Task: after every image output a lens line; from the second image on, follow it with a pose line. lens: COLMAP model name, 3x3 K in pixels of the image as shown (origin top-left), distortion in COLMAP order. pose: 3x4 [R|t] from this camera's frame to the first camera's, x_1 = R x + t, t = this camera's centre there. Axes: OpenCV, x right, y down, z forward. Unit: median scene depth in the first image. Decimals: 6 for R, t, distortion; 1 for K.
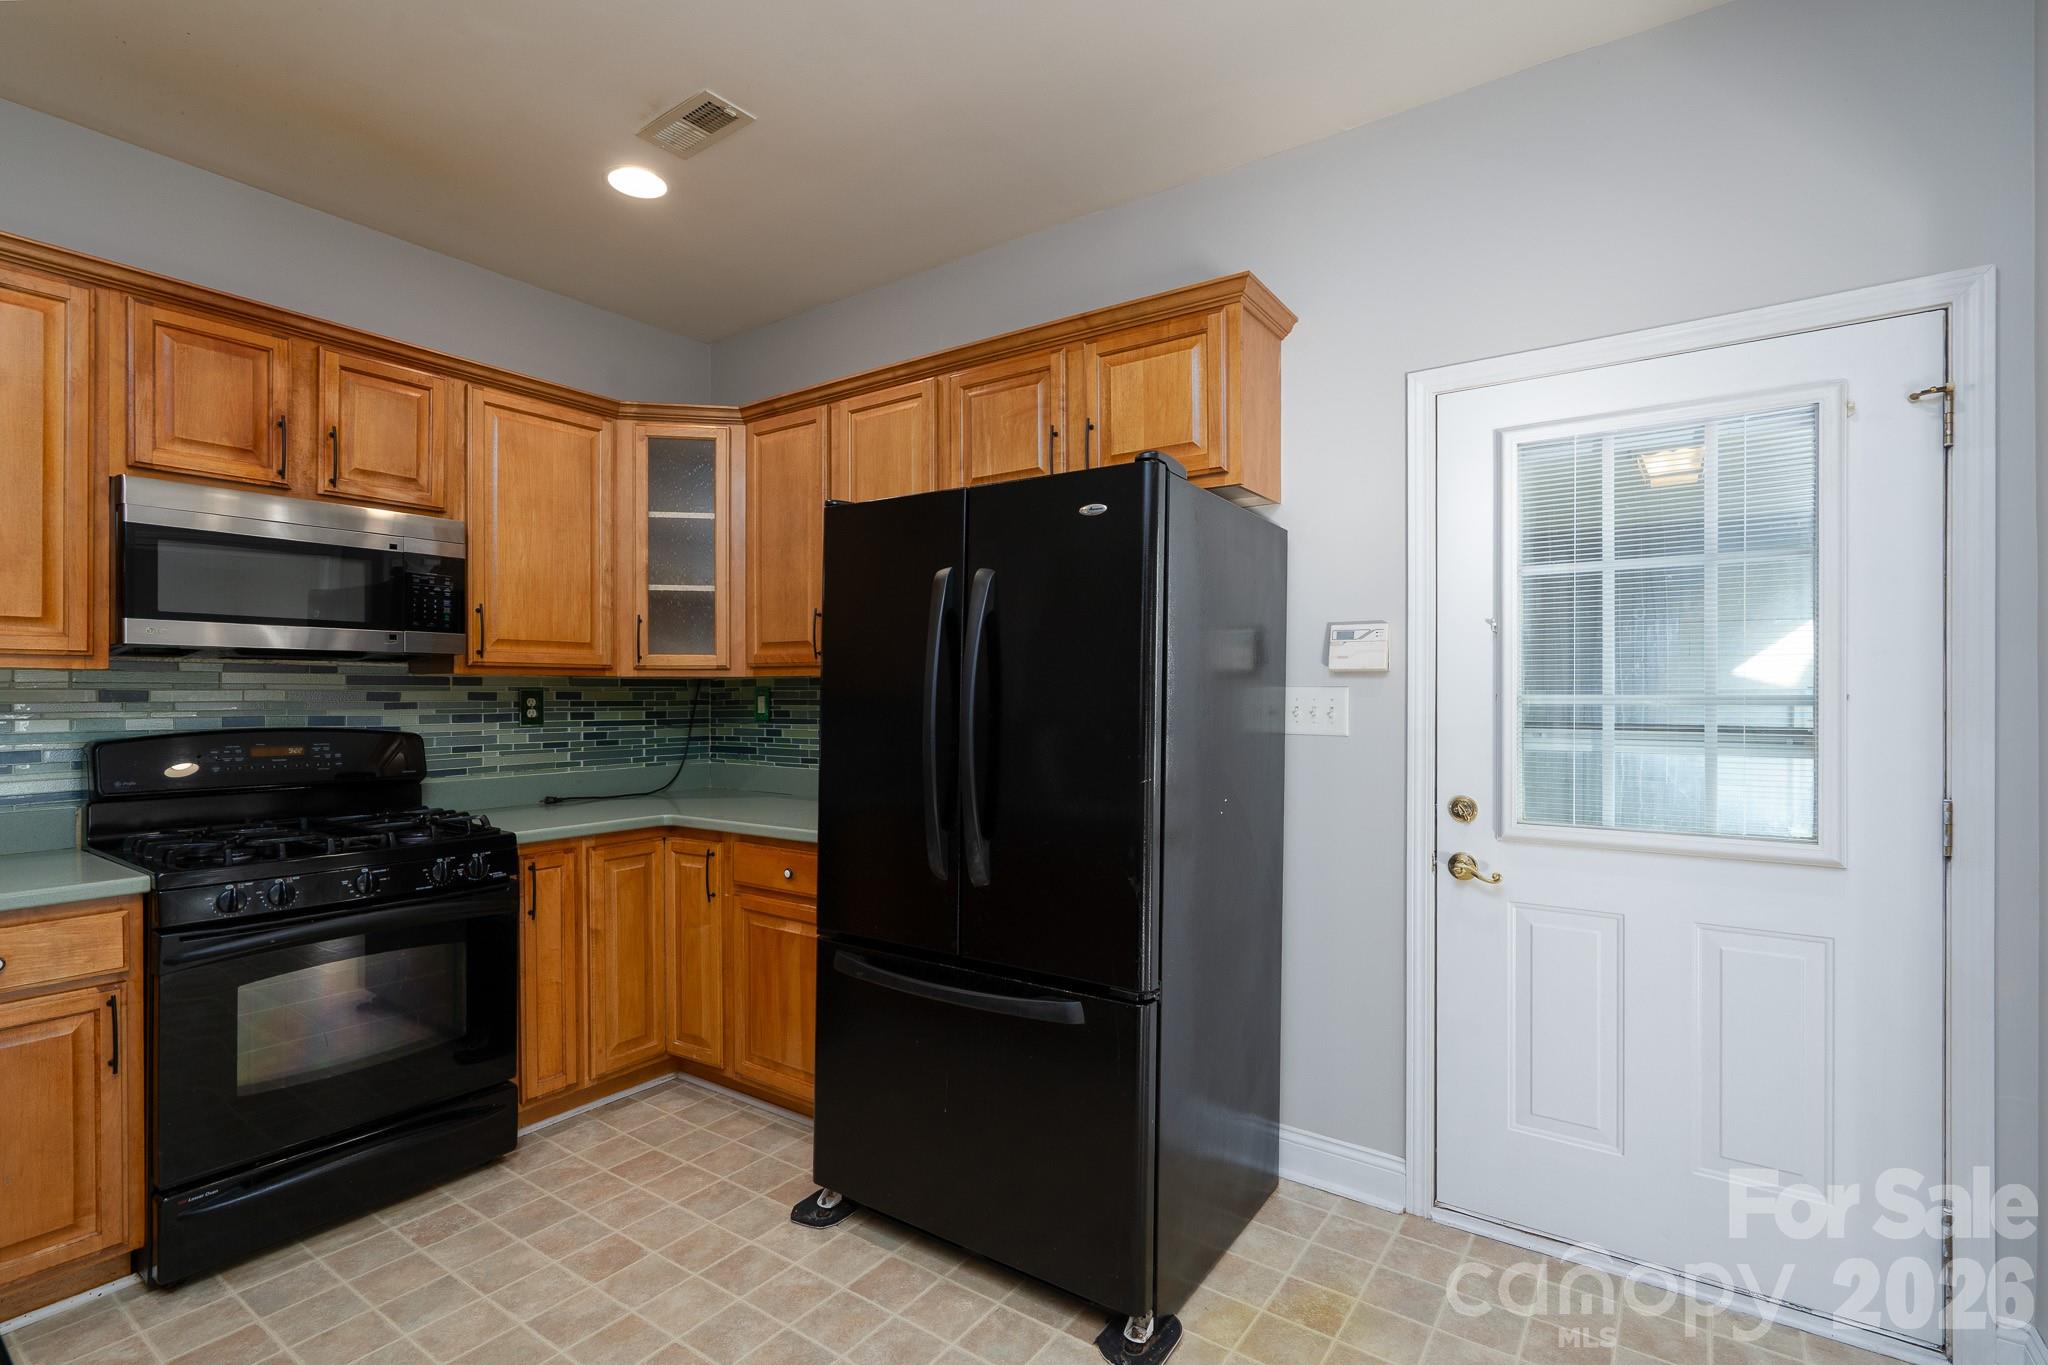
lens RADIAL K [[933.3, 0, 1027.6], [0, 933.3, 691.2], [0, 0, 1]] dist [-0.001232, 0.000319]
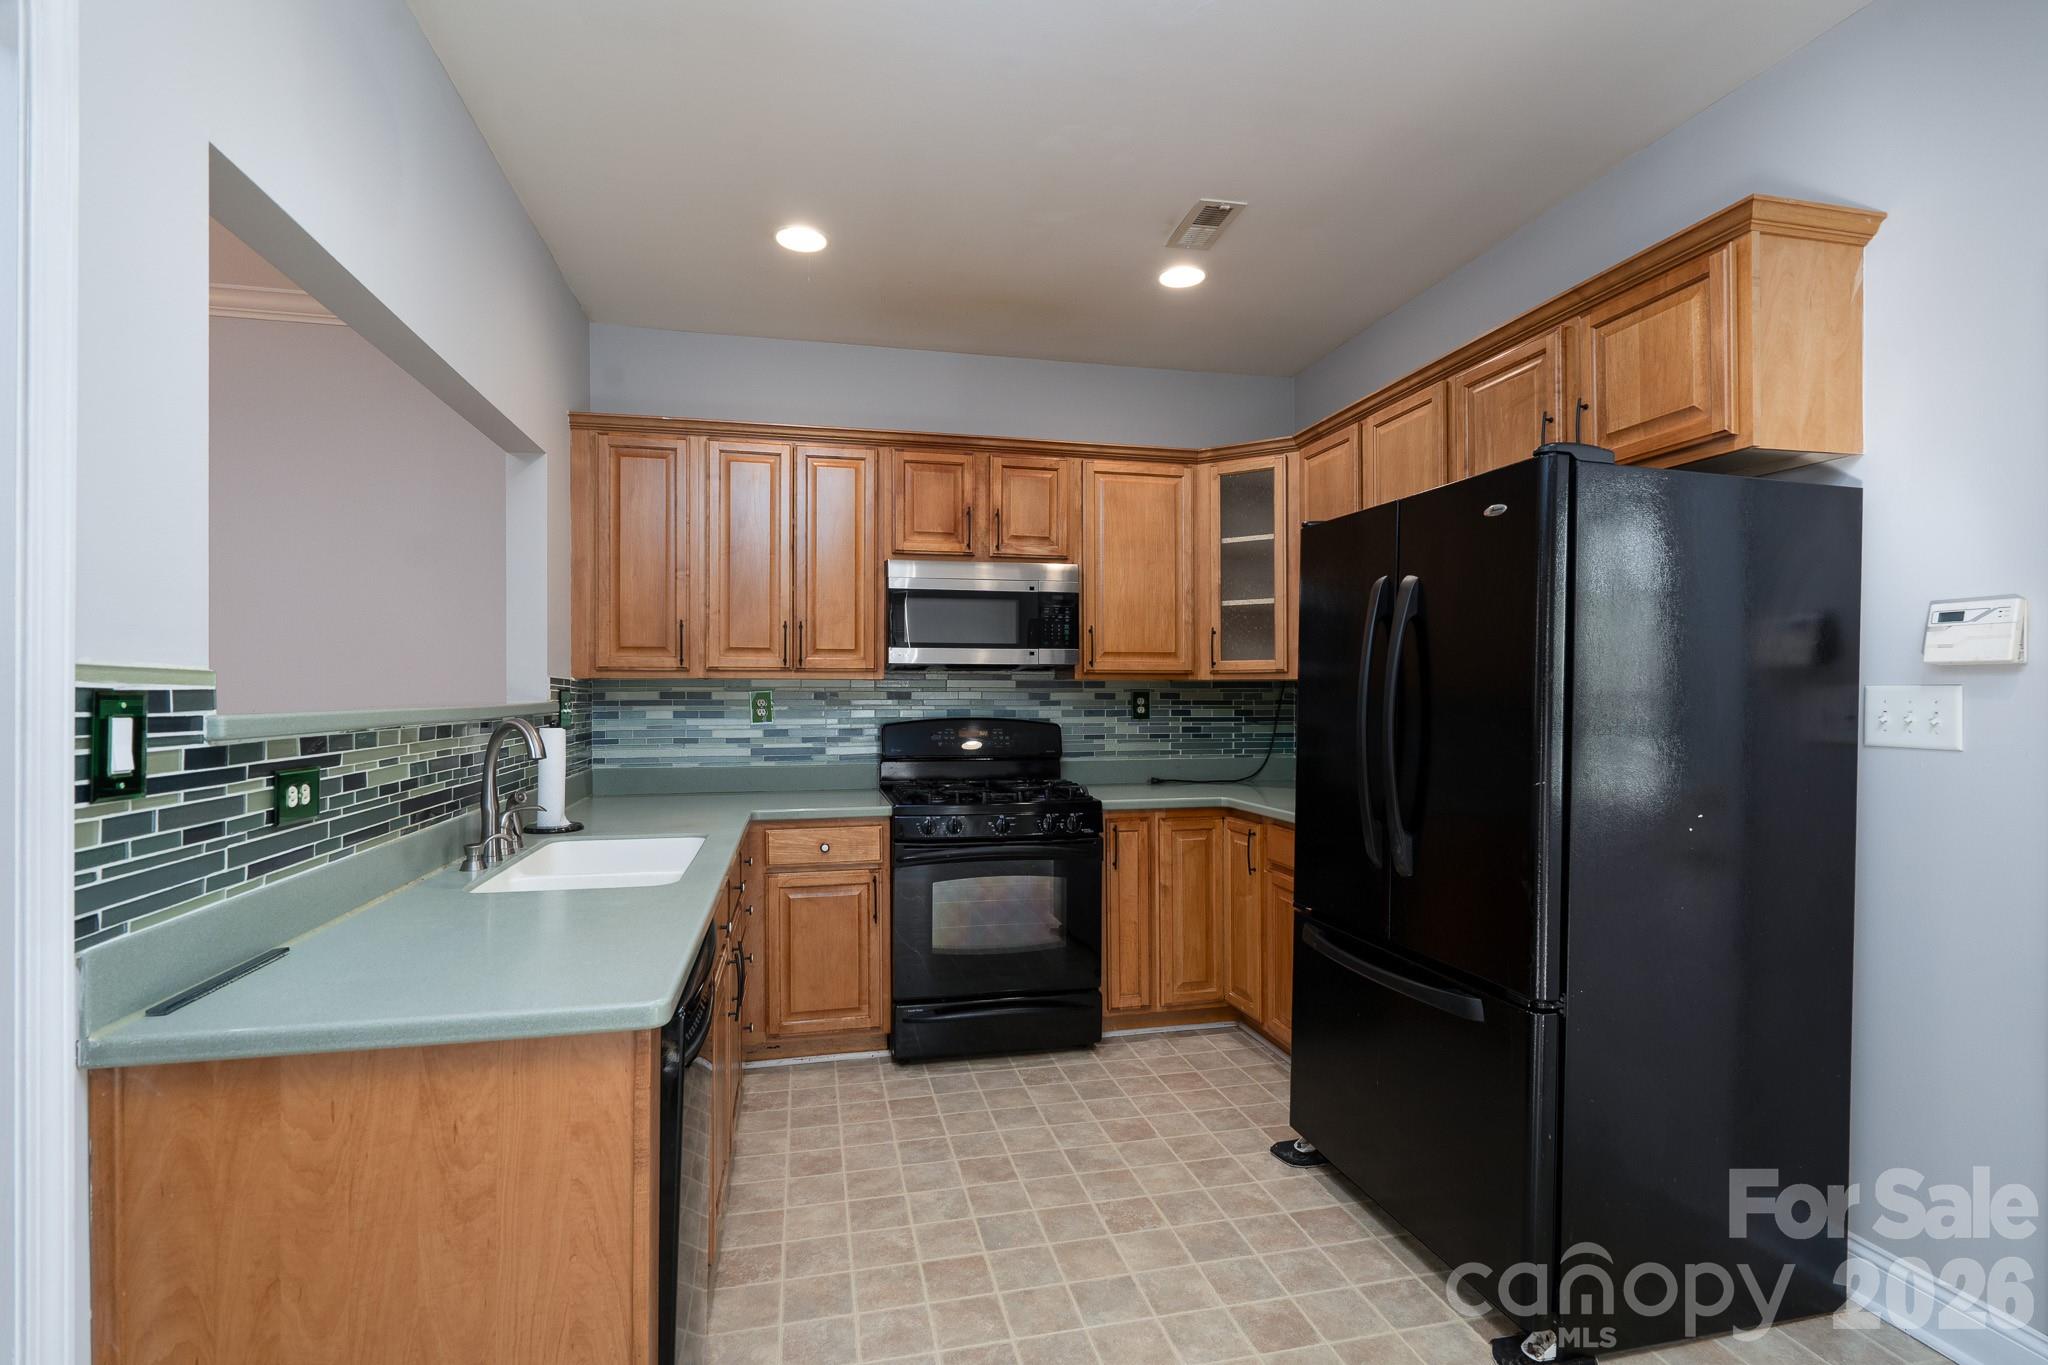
lens RADIAL K [[976.9, 0, 1057.6], [0, 976.9, 687.8], [0, 0, 1]] dist [0.000366, 0.000620]
pose [[0.753001, -0.004094, -0.658007, 0.301725], [0.001409, 0.999988, -0.004610, -0.000122], [0.658018, 0.002544, 0.752998, -0.071820]]
